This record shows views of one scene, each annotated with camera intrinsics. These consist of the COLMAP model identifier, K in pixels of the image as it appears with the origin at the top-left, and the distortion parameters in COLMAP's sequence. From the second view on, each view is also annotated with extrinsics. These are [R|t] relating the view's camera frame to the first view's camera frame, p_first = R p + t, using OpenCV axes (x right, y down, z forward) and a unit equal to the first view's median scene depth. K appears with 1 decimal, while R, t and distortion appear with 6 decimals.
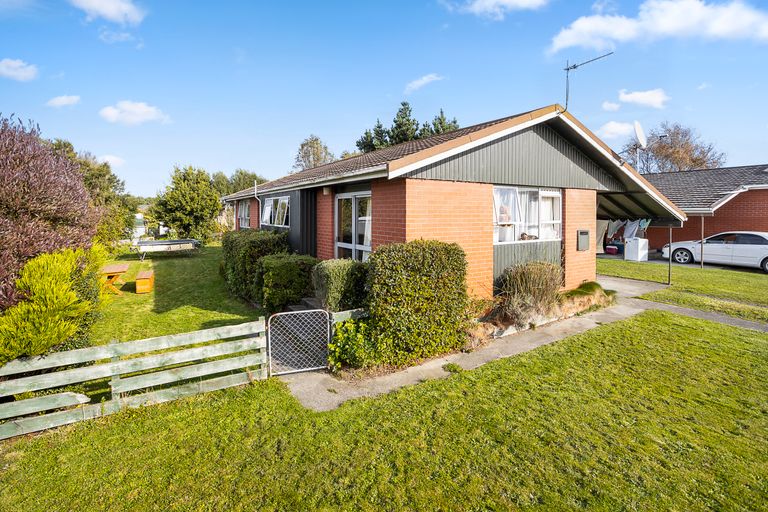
lens RADIAL K [[431.5, 0, 383.2], [0, 431.5, 201.8], [0, 0, 1]] dist [-0.002495, 0.000661]
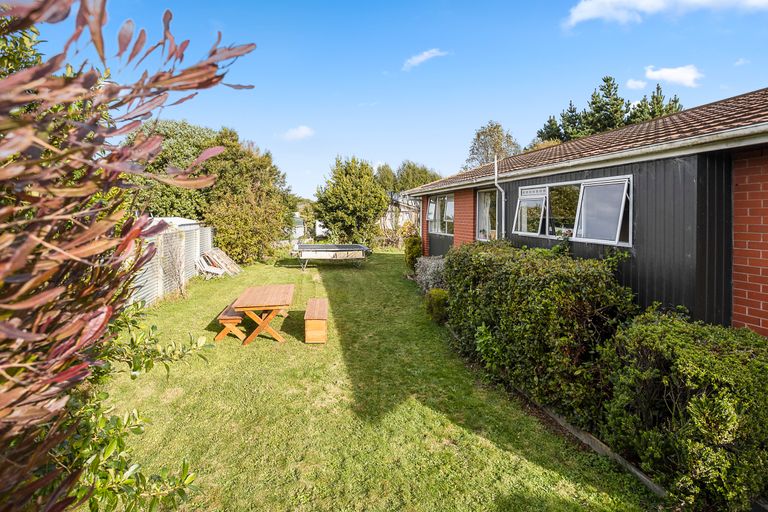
lens RADIAL K [[431.5, 0, 383.2], [0, 431.5, 201.8], [0, 0, 1]] dist [-0.002495, 0.000661]
pose [[0.952253, 0.020800, -0.304599, -0.129117], [-0.024388, 0.999671, -0.007976, 0.009836], [0.304333, 0.015024, 0.952447, 0.204202]]
